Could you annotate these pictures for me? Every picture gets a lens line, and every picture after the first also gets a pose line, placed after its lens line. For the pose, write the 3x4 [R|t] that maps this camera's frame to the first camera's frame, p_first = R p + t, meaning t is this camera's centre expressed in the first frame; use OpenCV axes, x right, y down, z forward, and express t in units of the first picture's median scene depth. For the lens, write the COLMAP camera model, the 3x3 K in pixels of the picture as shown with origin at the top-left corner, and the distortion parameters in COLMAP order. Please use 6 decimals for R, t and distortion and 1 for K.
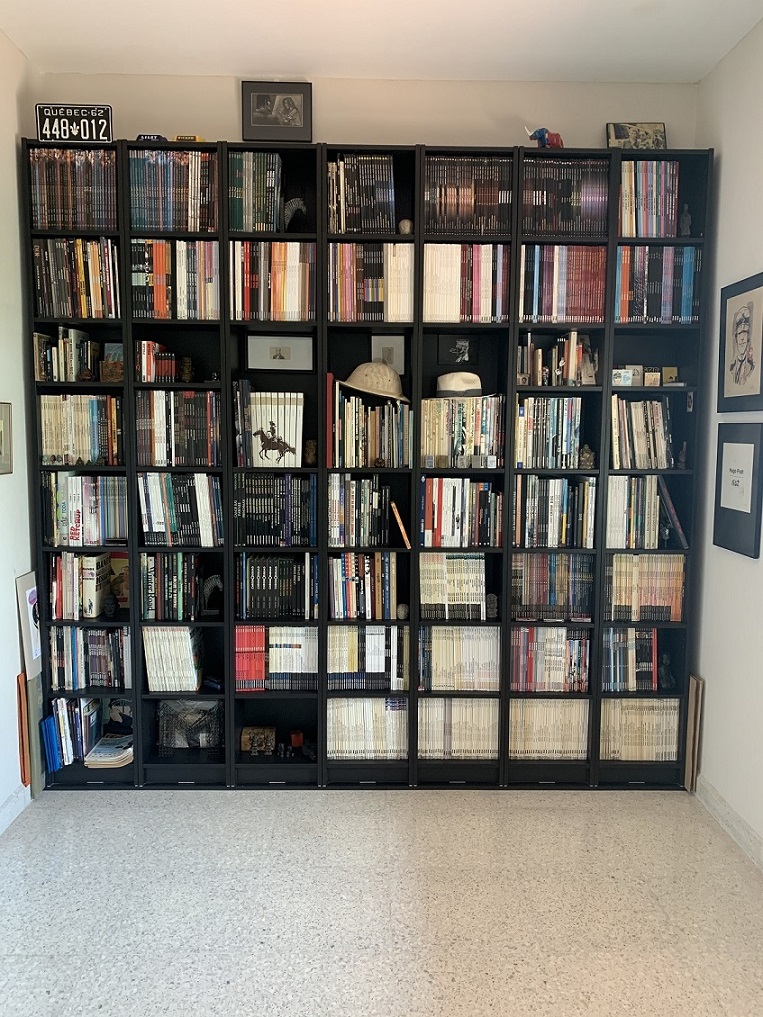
lens RADIAL K [[773.5, 0, 383.8], [0, 773.5, 503.7], [0, 0, 1]] dist [0.125415, -0.316958]
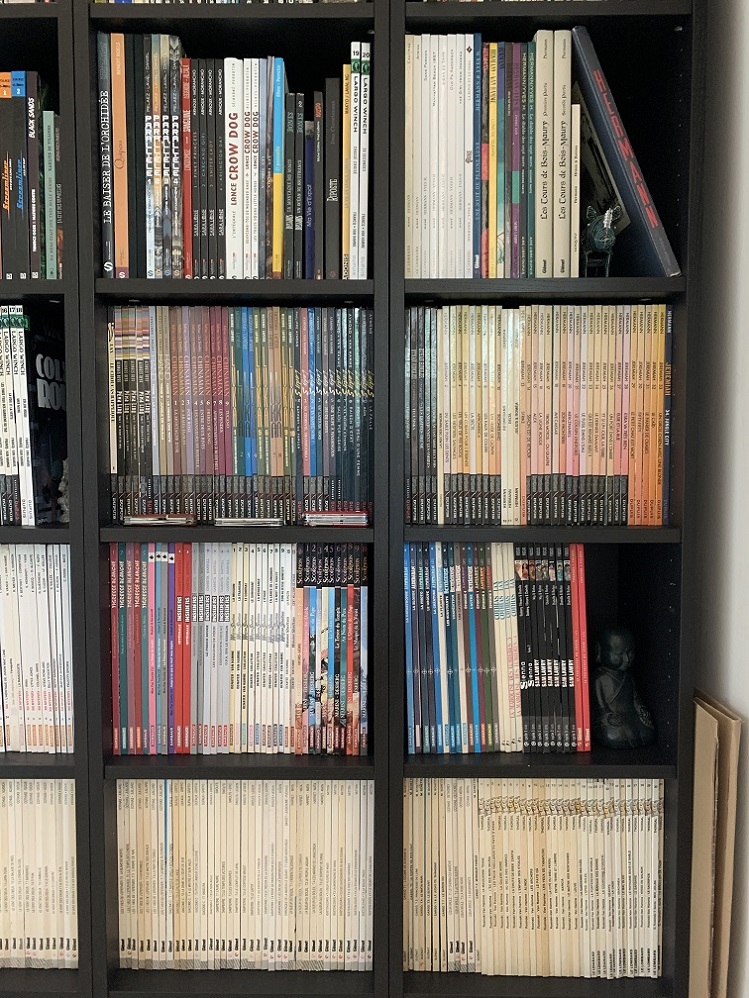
lens RADIAL K [[765.1, 0, 371.4], [0, 765.1, 489.1], [0, 0, 1]] dist [0.018800, -0.017482]
pose [[0.999679, -0.006189, -0.024562, 0.280413], [0.005072, 0.998962, -0.045268, 0.153682], [0.024817, 0.045129, 0.998673, 0.714034]]
